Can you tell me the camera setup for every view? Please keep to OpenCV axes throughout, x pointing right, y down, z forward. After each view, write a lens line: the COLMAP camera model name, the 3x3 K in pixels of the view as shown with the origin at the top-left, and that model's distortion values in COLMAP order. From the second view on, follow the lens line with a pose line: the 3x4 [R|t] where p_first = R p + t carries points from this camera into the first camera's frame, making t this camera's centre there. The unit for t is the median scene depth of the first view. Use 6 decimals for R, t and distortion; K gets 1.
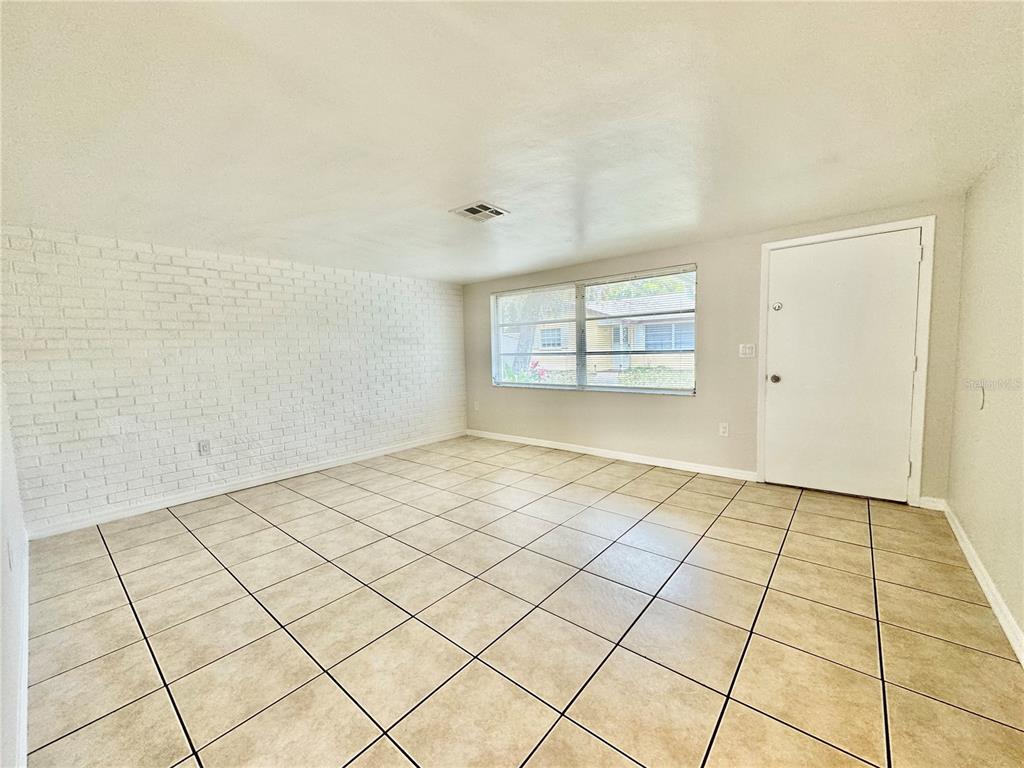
lens RADIAL K [[408.4, 0, 510.8], [0, 408.4, 387.5], [0, 0, 1]] dist [-0.000363, -0.000303]
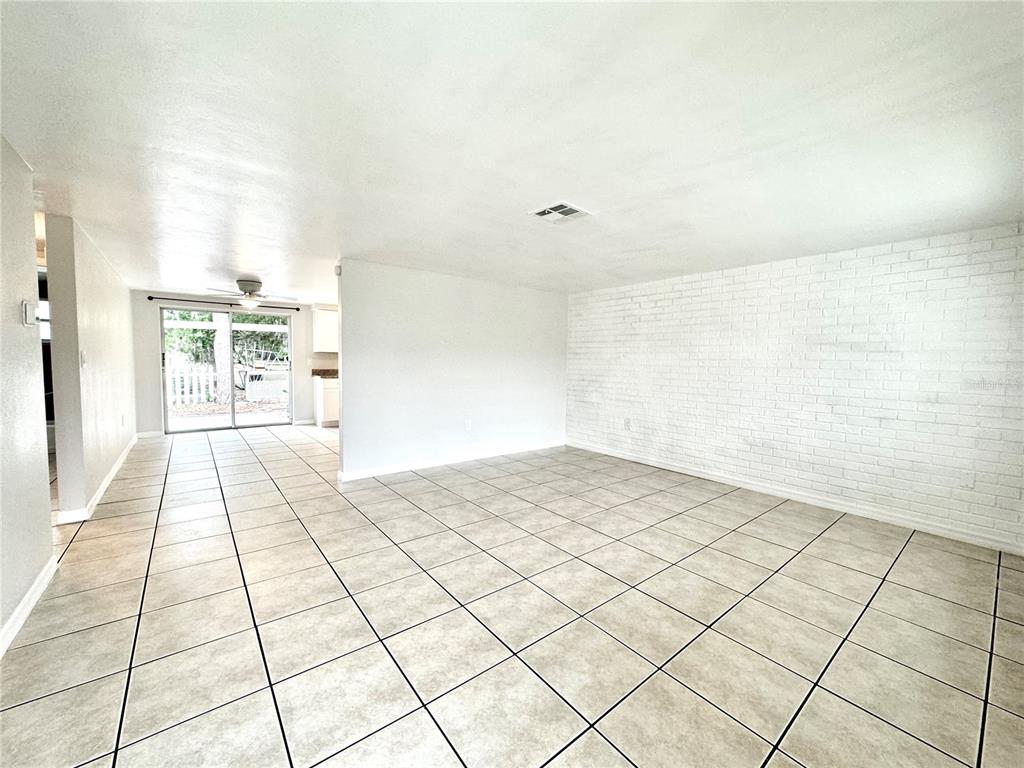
lens RADIAL K [[408.4, 0, 507.9], [0, 408.4, 383.8], [0, 0, 1]] dist [-0.000363, -0.000303]
pose [[-0.204254, 0.081781, -0.975496, 0.661342], [-0.103737, 0.989085, 0.104641, -0.089628], [0.973406, 0.122568, -0.193541, 0.812707]]
